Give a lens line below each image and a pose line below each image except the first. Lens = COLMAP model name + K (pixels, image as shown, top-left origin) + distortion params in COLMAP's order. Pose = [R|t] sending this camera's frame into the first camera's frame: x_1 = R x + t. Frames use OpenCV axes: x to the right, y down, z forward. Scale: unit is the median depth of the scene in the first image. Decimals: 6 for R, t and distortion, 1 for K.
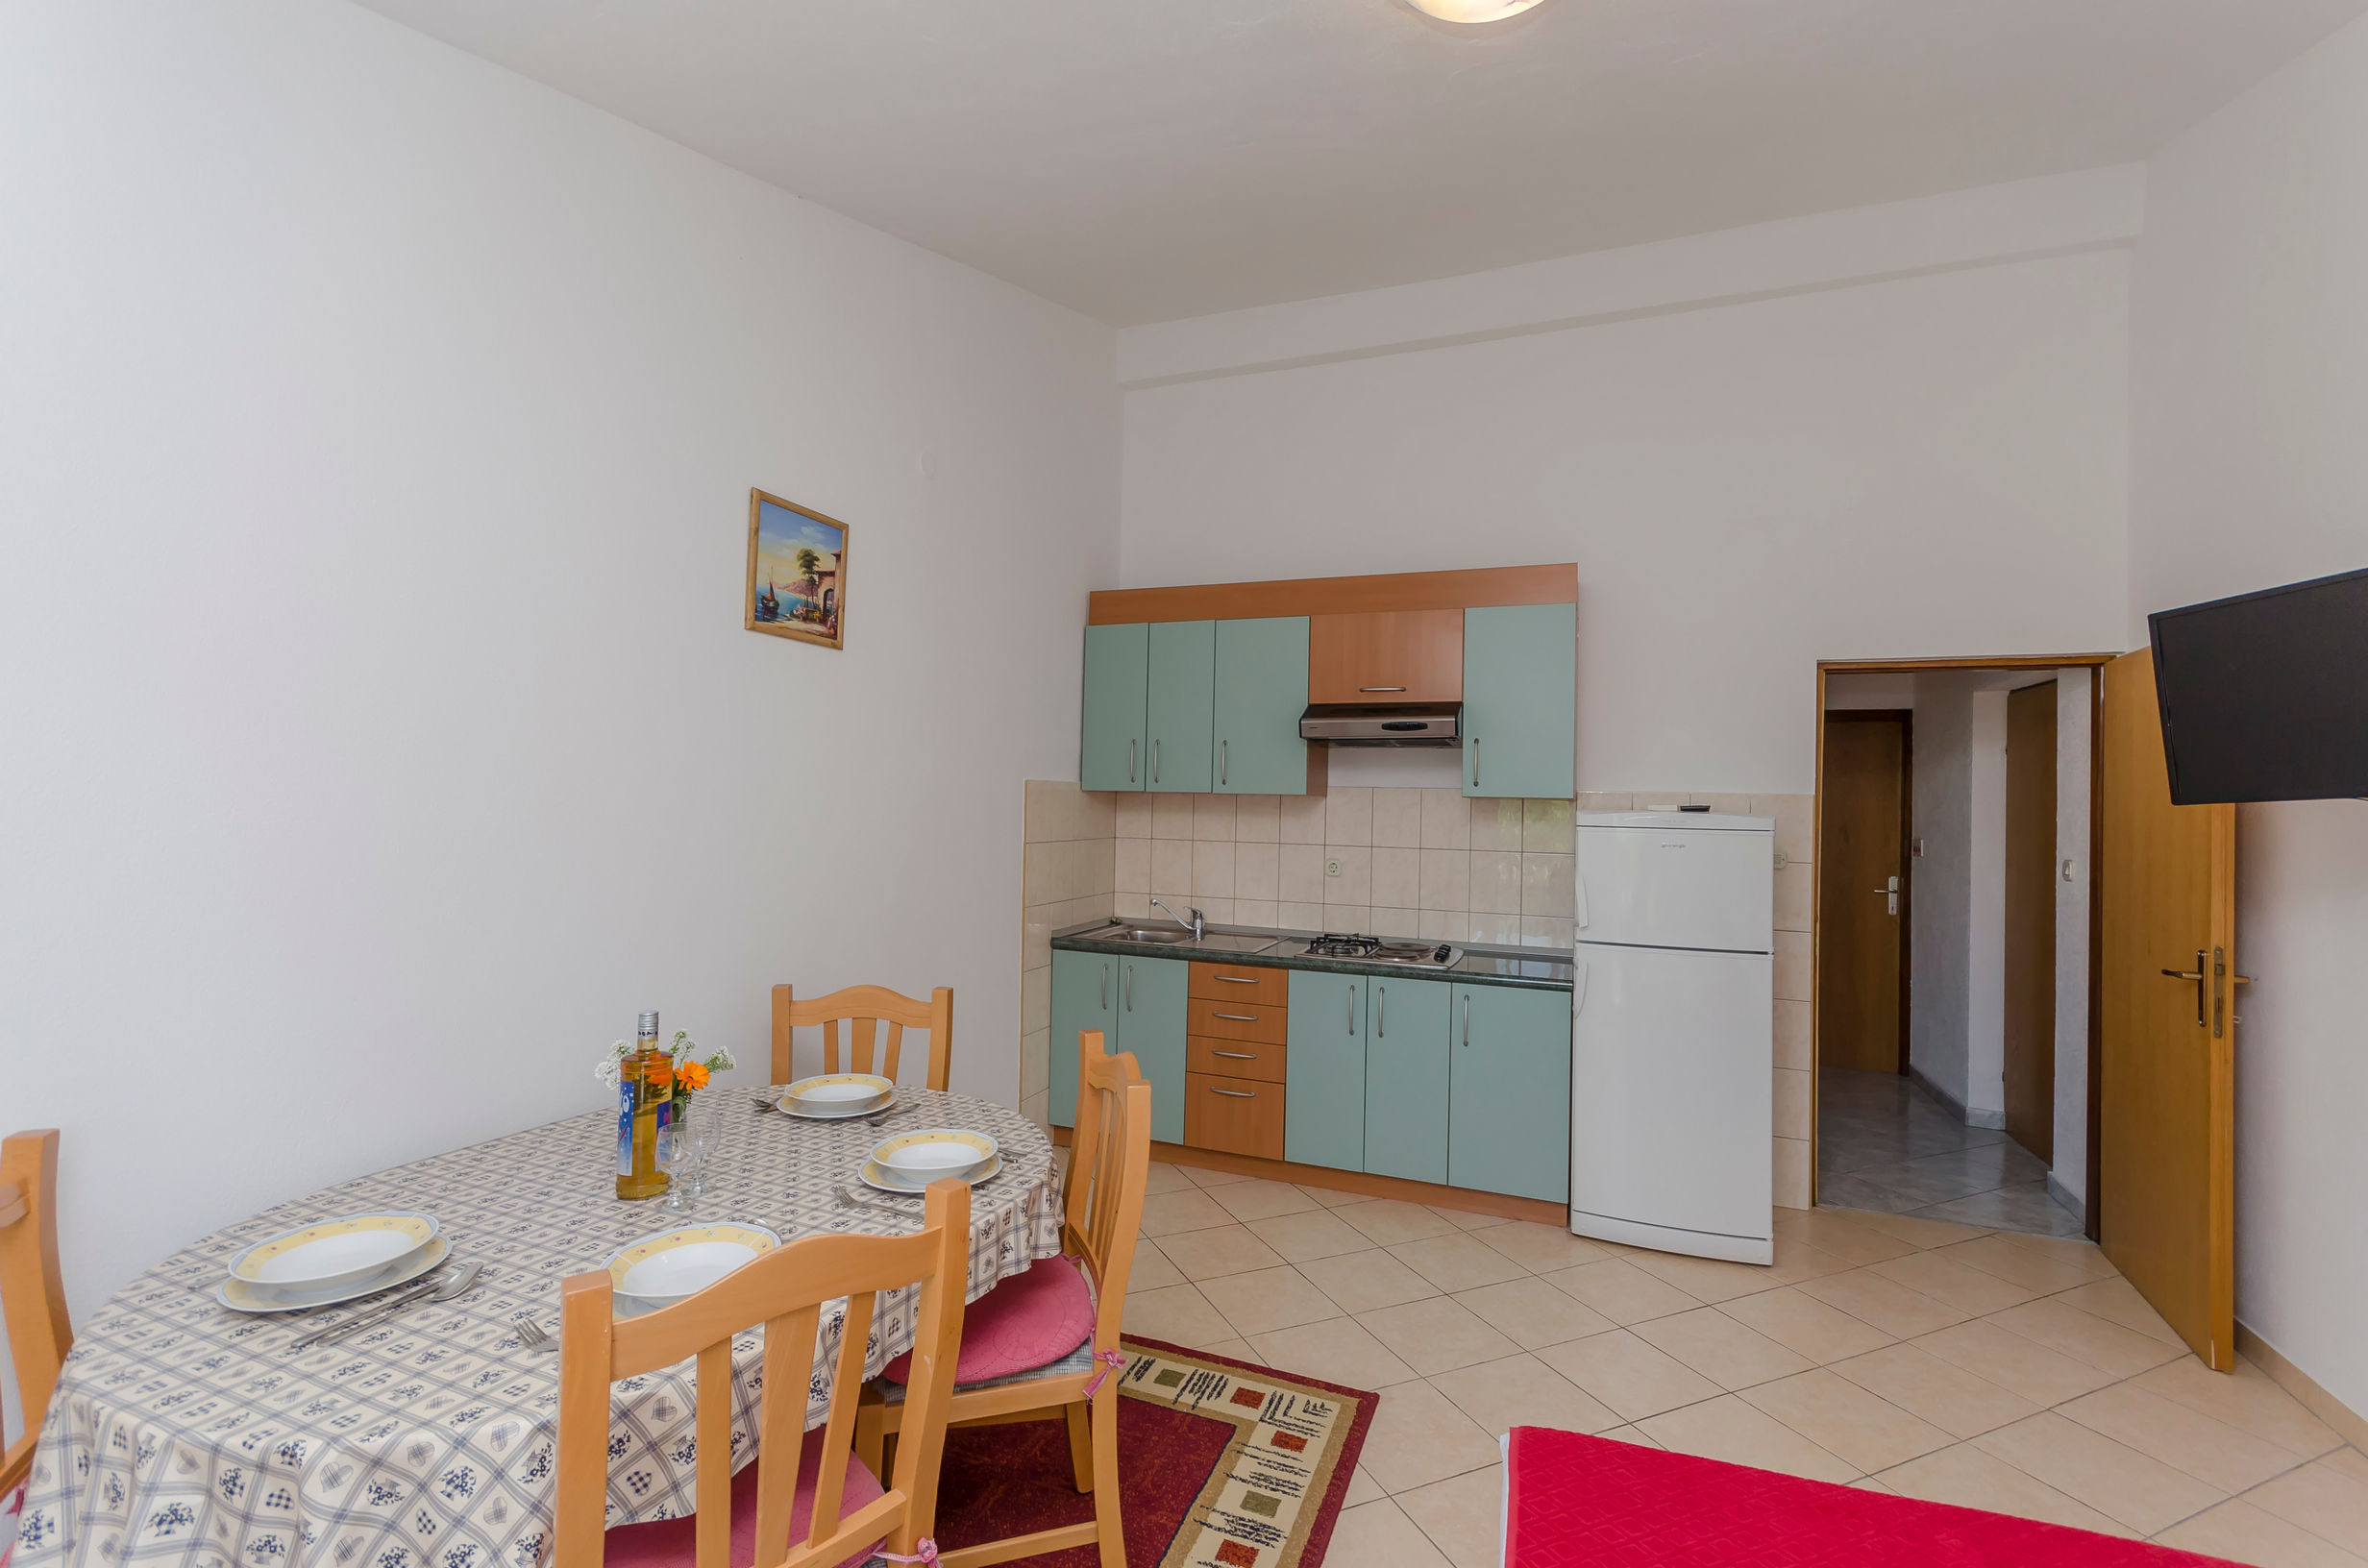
lens RADIAL K [[1030.0, 0, 1185.0], [0, 1030.0, 779.7], [0, 0, 1]] dist [0.009225, -0.002479]
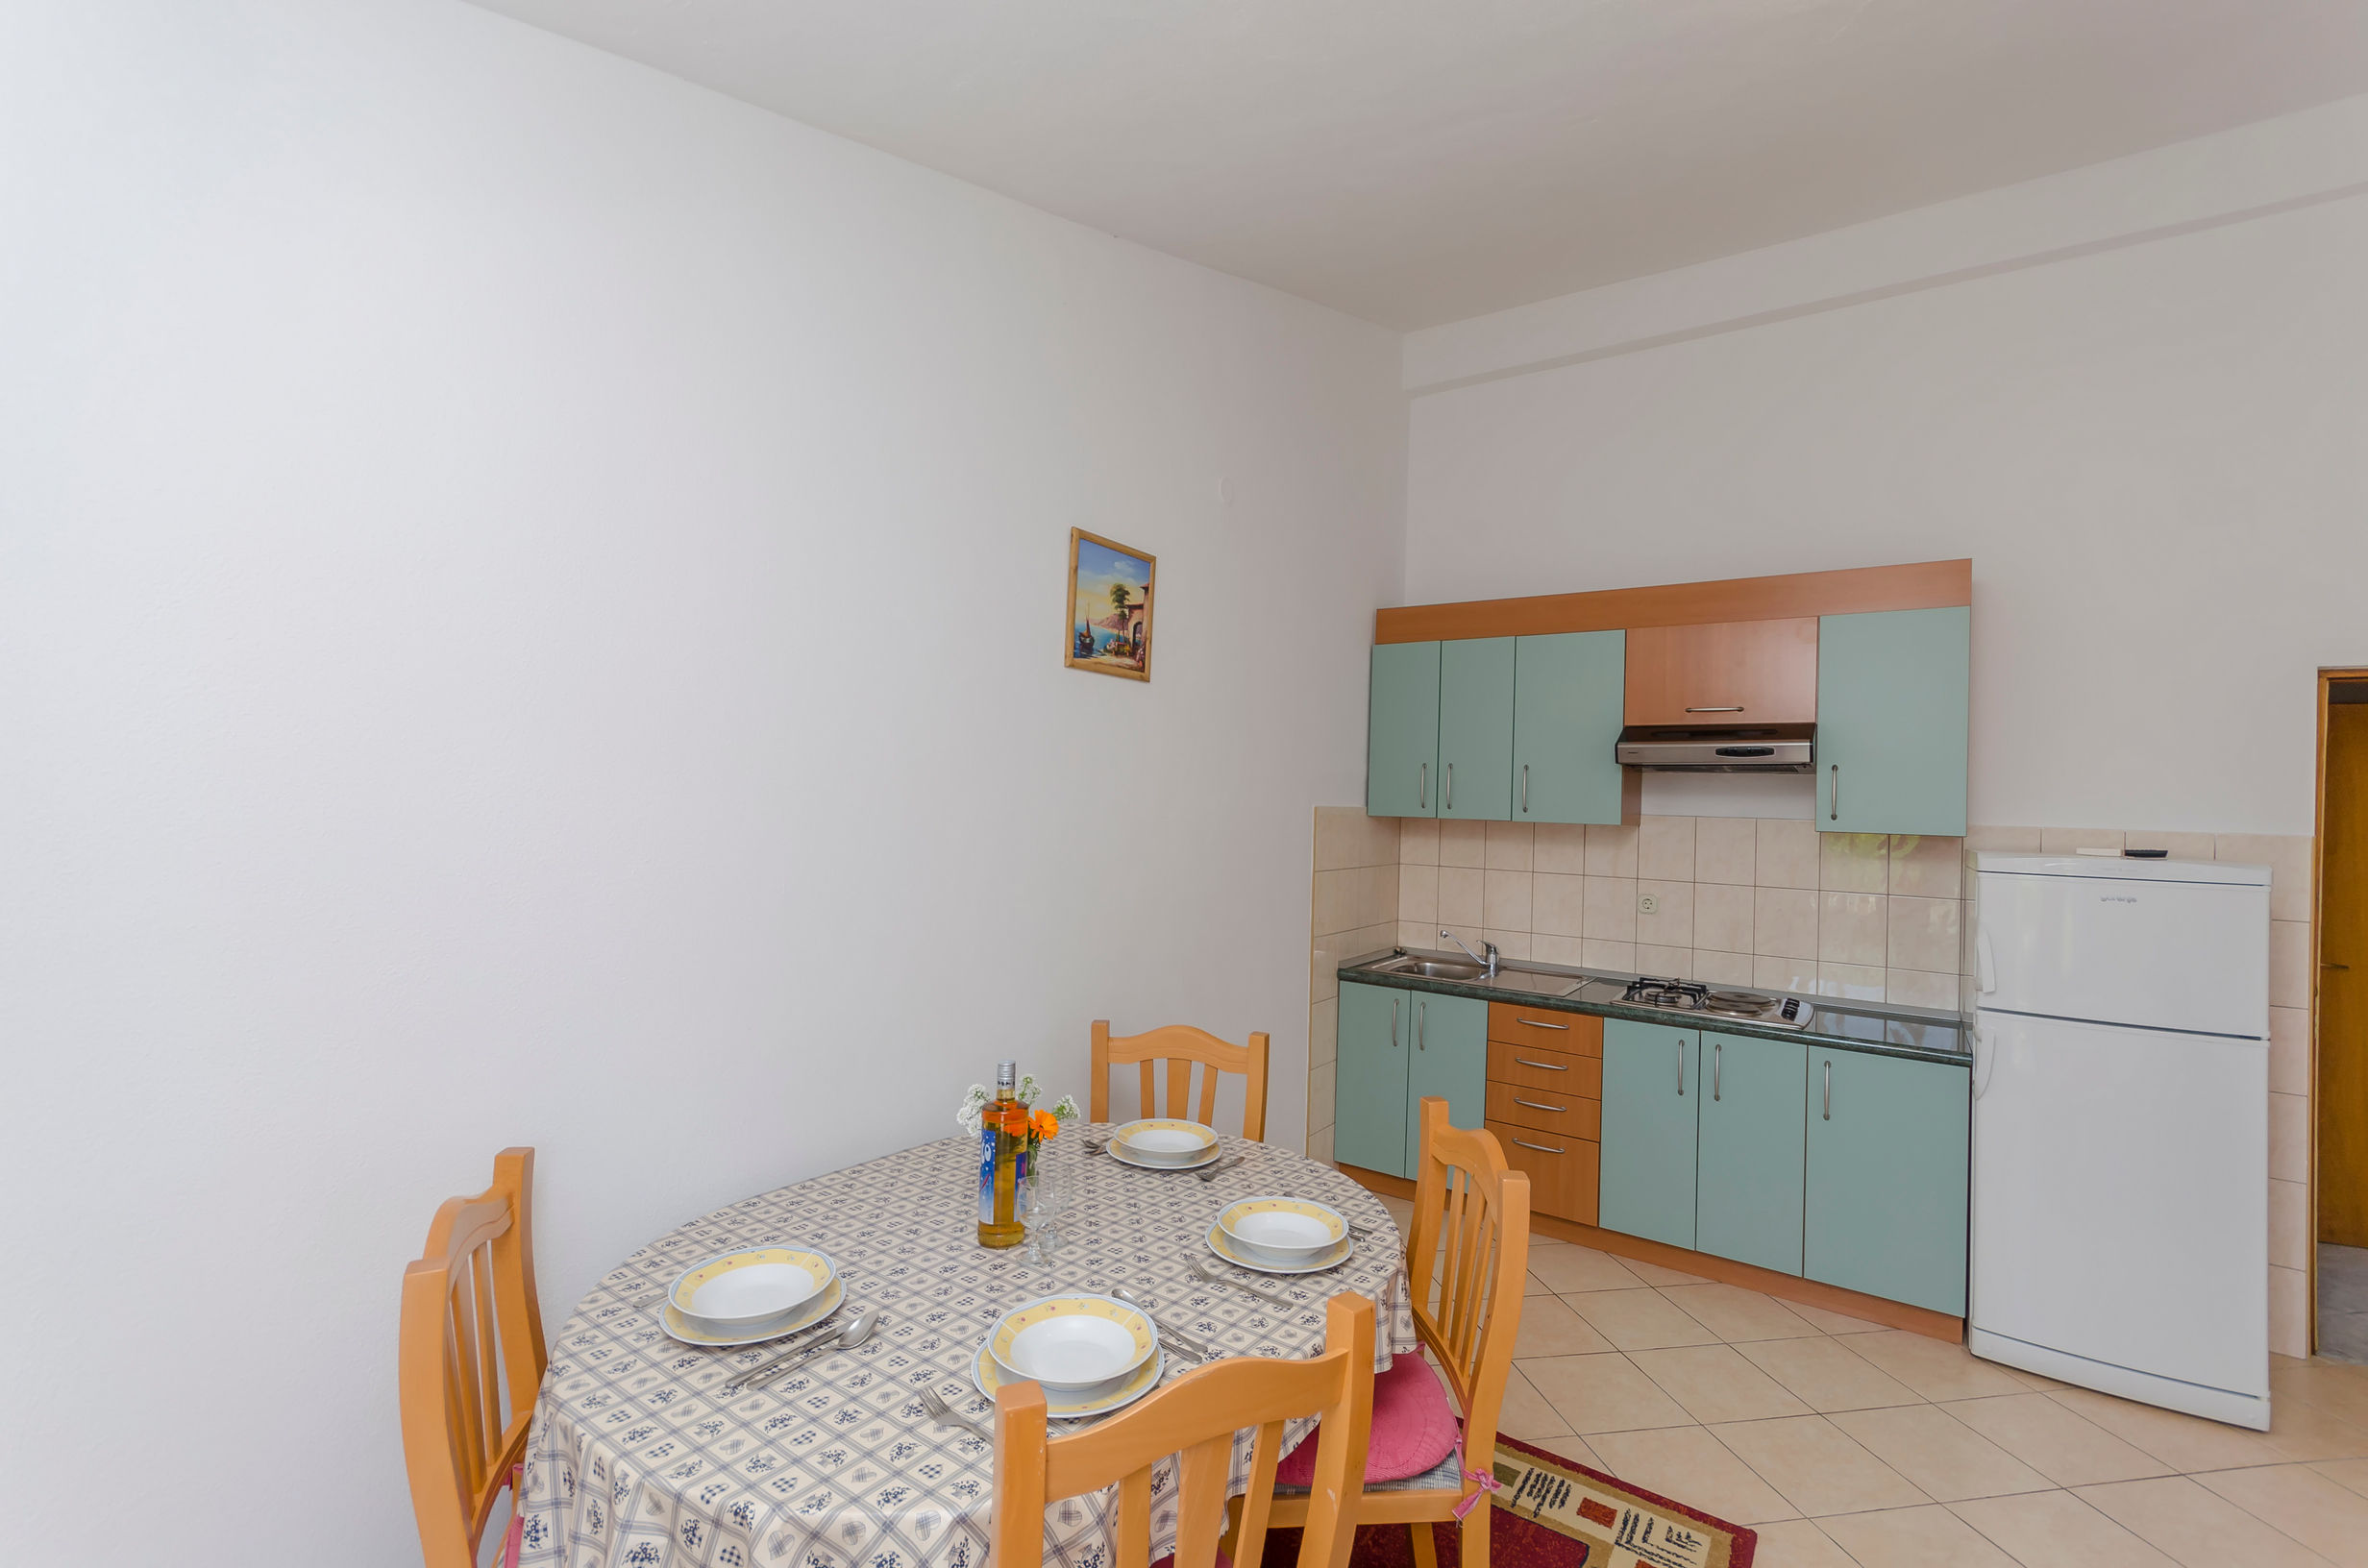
lens RADIAL K [[1030.0, 0, 1186.7], [0, 1030.0, 779.8], [0, 0, 1]] dist [0.009225, -0.002479]
pose [[0.974390, 0.003497, -0.224837, -0.071916], [-0.004749, 0.999976, -0.005027, -0.026355], [0.224814, 0.005966, 0.974383, 0.033419]]
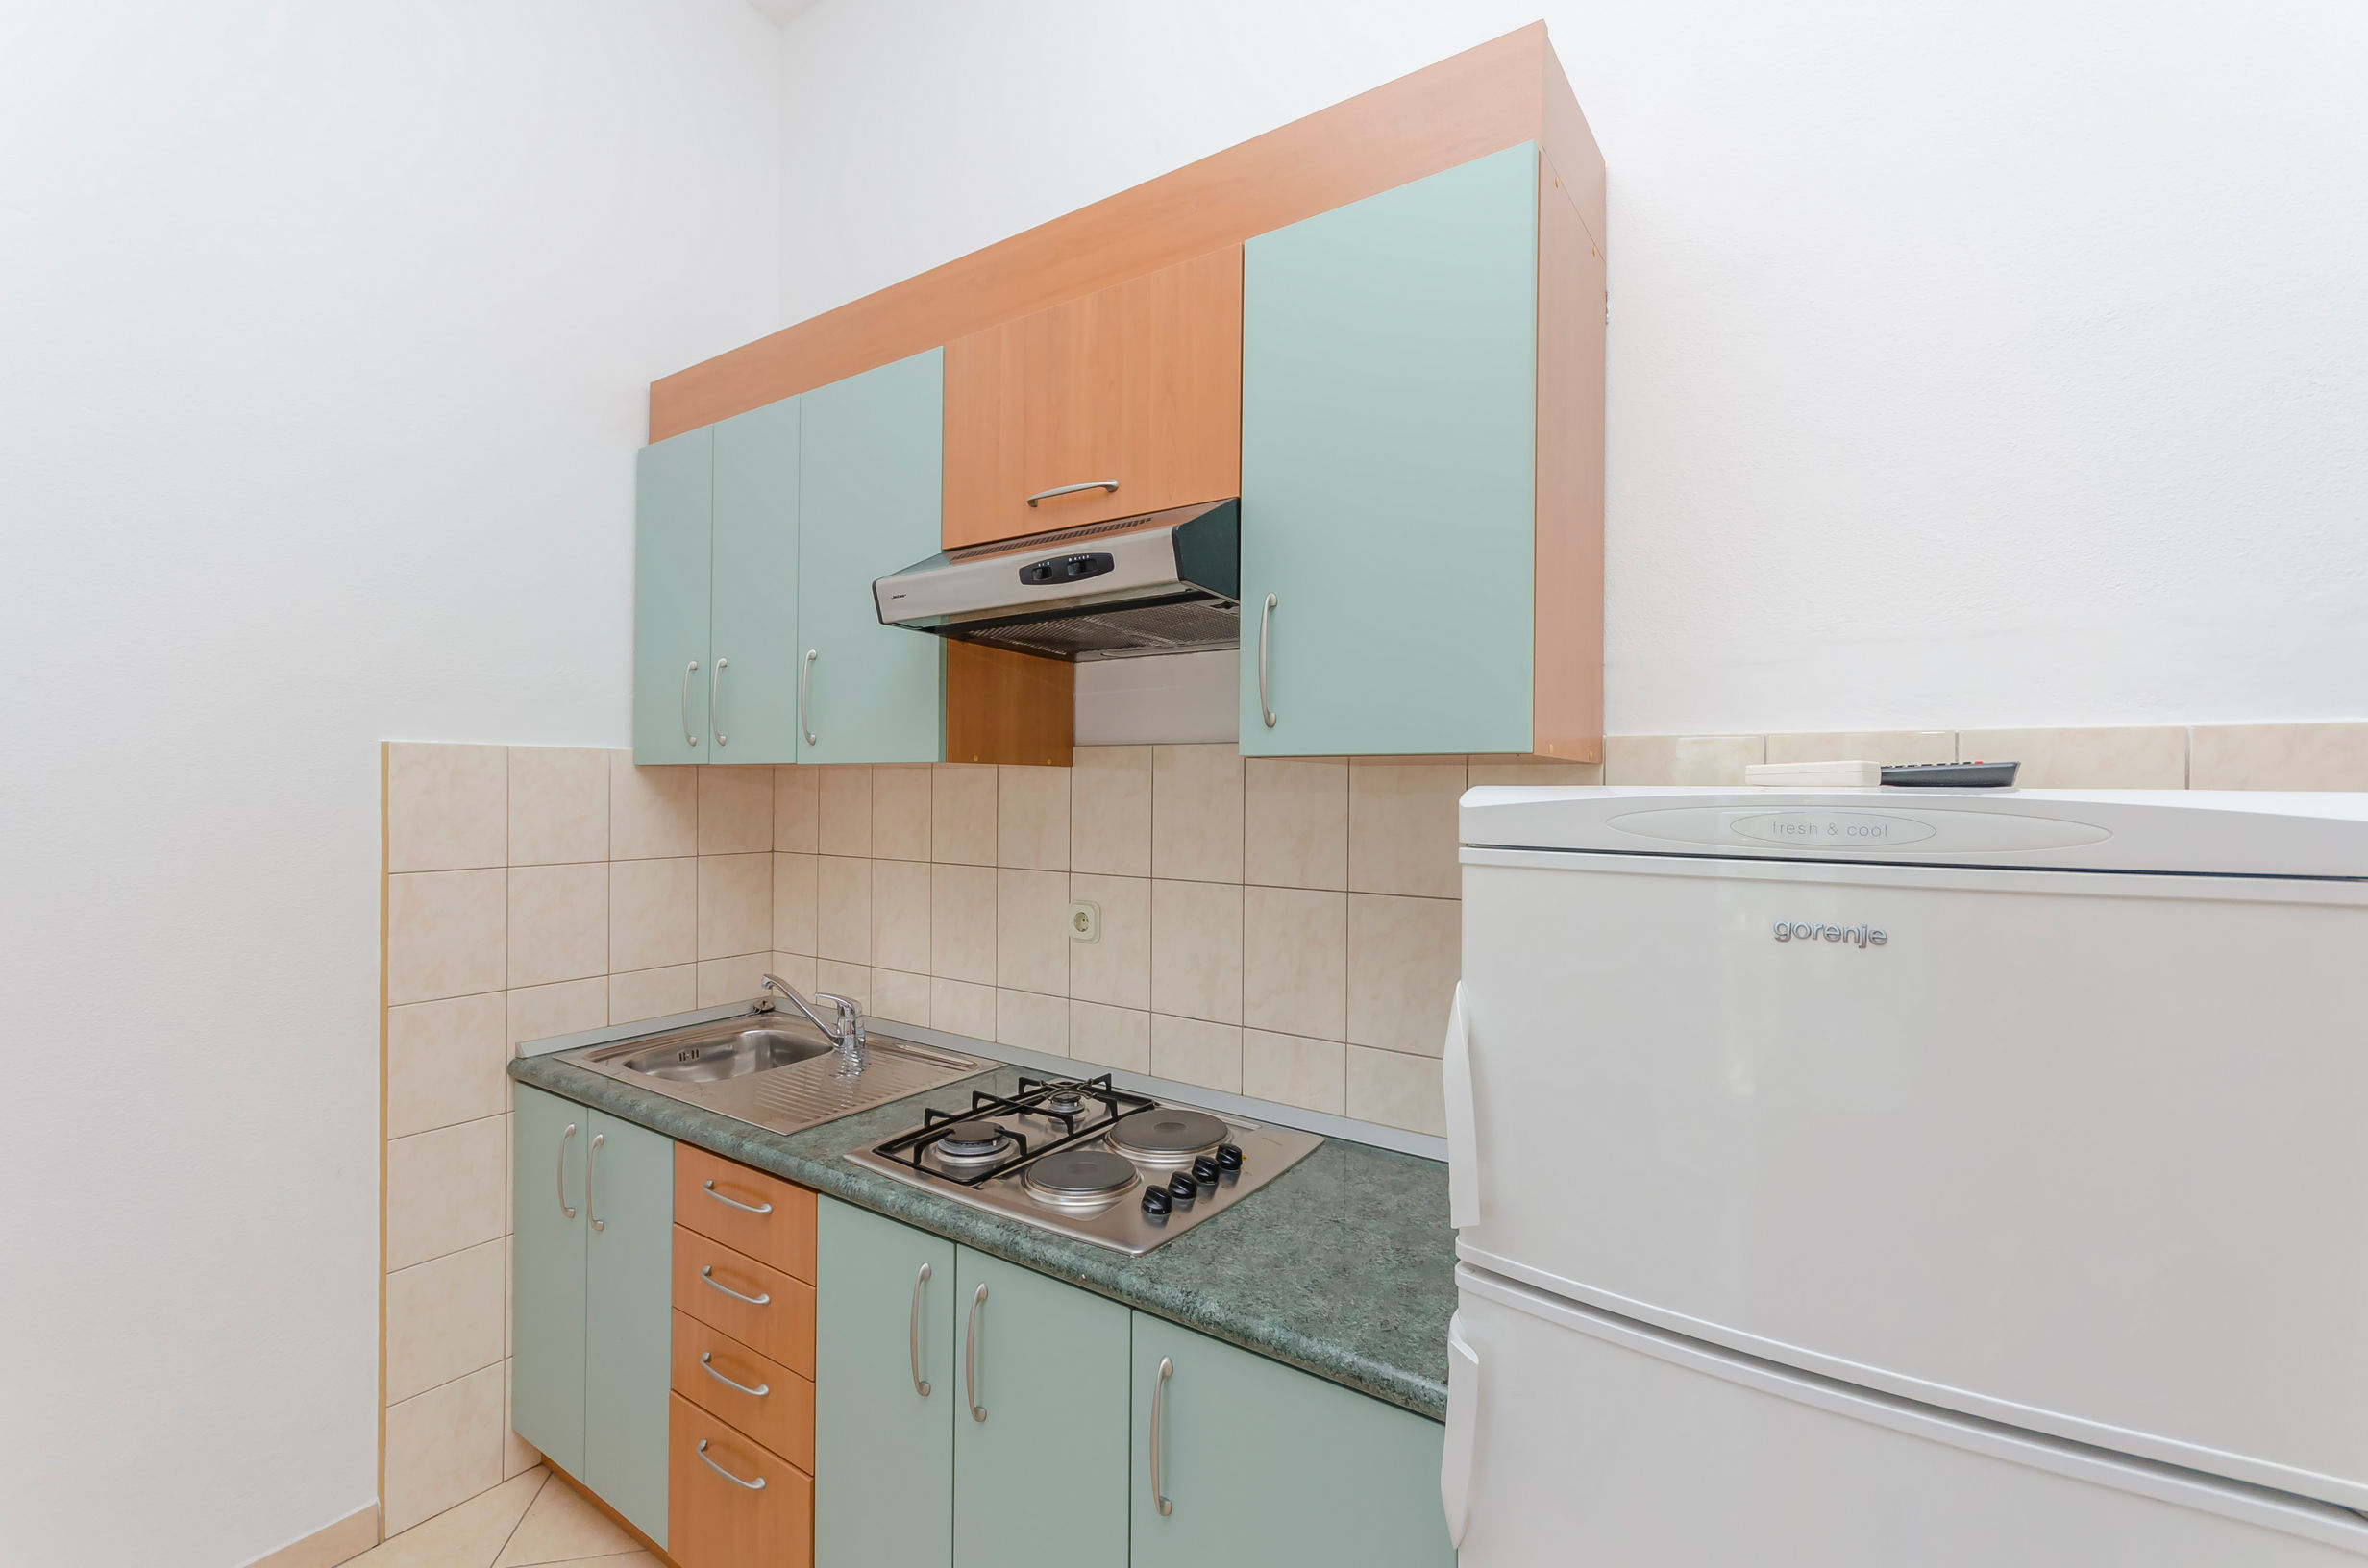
lens RADIAL K [[1030.0, 0, 1190.7], [0, 1030.0, 778.8], [0, 0, 1]] dist [0.009225, -0.002479]
pose [[0.976361, -0.013870, -0.215700, 0.435523], [0.016746, 0.999793, 0.011512, 0.025898], [0.215496, -0.014852, 0.976392, 0.847043]]
